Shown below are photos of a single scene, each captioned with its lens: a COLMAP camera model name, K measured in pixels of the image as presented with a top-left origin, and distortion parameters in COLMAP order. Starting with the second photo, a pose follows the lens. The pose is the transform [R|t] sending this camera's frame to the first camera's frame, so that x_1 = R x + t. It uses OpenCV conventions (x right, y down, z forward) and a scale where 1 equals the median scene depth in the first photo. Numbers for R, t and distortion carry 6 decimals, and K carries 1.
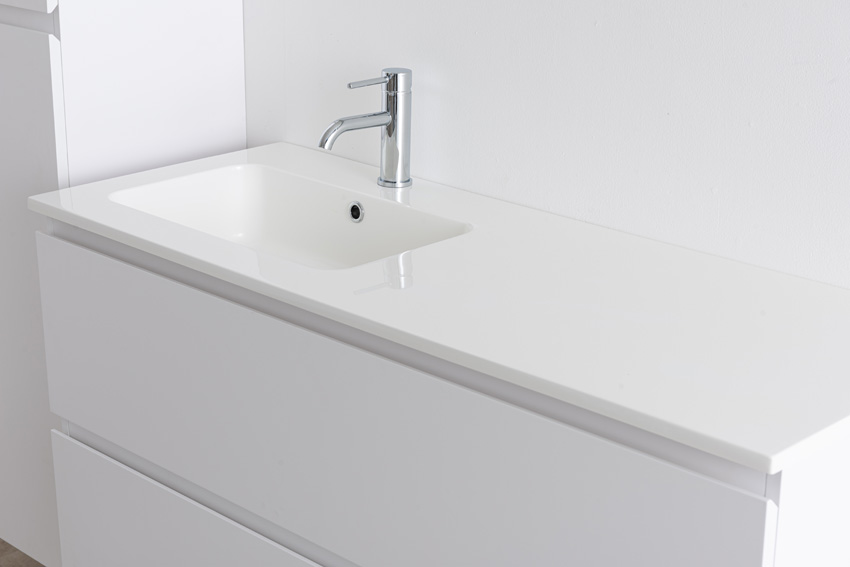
lens RADIAL K [[1615.5, 0, 425.0], [0, 1615.5, 283.5], [0, 0, 1]] dist [0.011719, 0.113222]
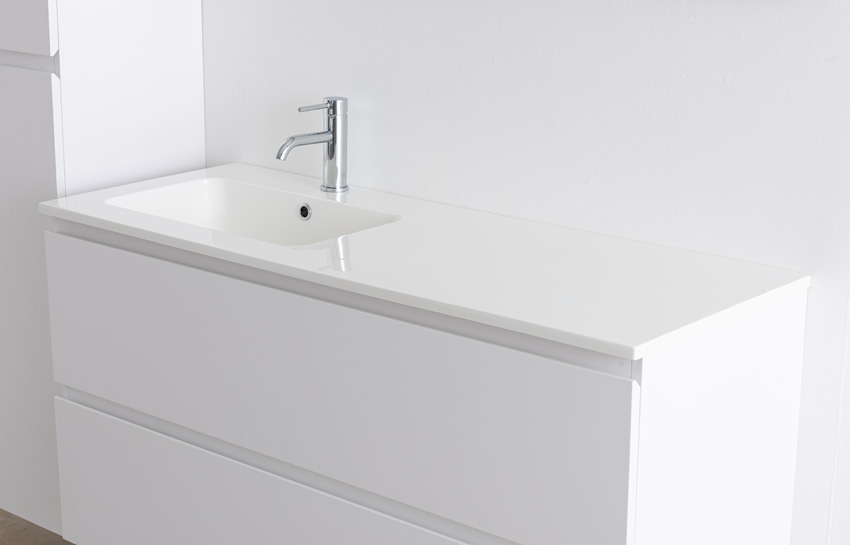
lens RADIAL K [[1639.1, 0, 425.0], [0, 1639.1, 272.5], [0, 0, 1]] dist [0.014441, -0.107160]
pose [[0.996826, -0.017823, 0.077591, -0.049042], [0.022262, 0.998141, -0.056729, 0.076038], [-0.076436, 0.058276, 0.995370, -0.260821]]
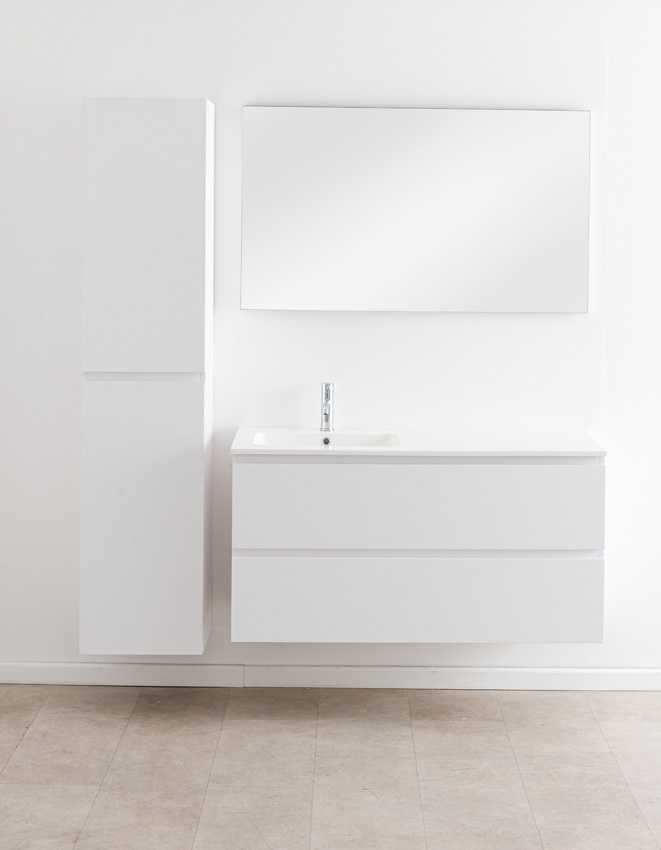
lens RADIAL K [[1516.2, 0, 330.5], [0, 1516.2, 425.0], [0, 0, 1]] dist [-0.019517, -0.153977]
pose [[0.696080, -0.091862, 0.712063, -1.652248], [0.227848, 0.968777, -0.097754, 0.155478], [-0.680851, 0.230287, 0.695277, -0.591654]]
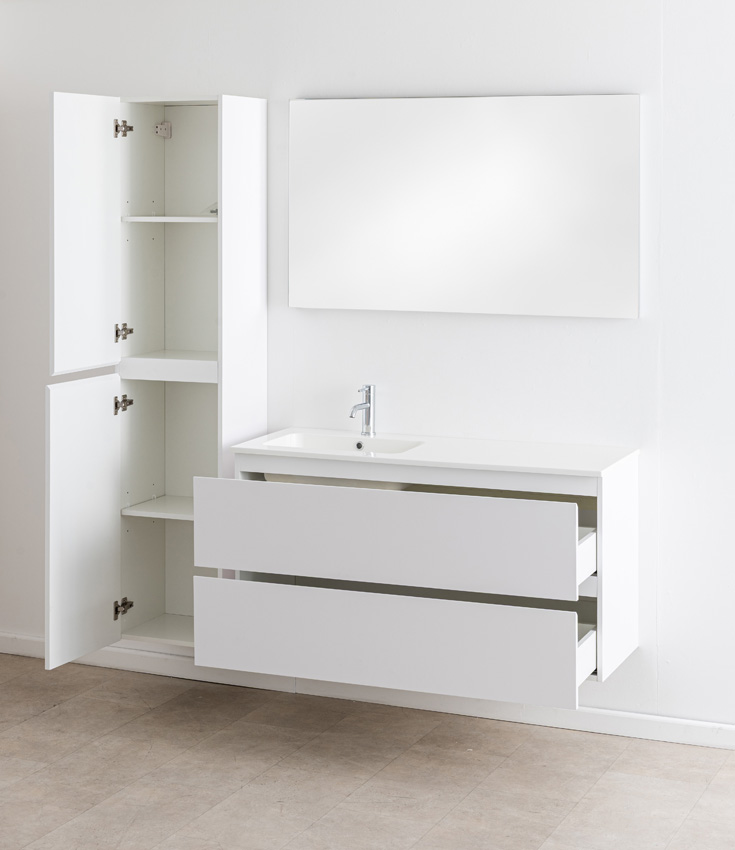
lens RADIAL K [[1660.1, 0, 367.5], [0, 1660.1, 425.0], [0, 0, 1]] dist [-0.048882, 0.072722]
pose [[0.919935, -0.051777, 0.388636, -0.958690], [0.126803, 0.977259, -0.169956, 0.334218], [-0.370999, 0.205629, 0.905581, -1.177559]]
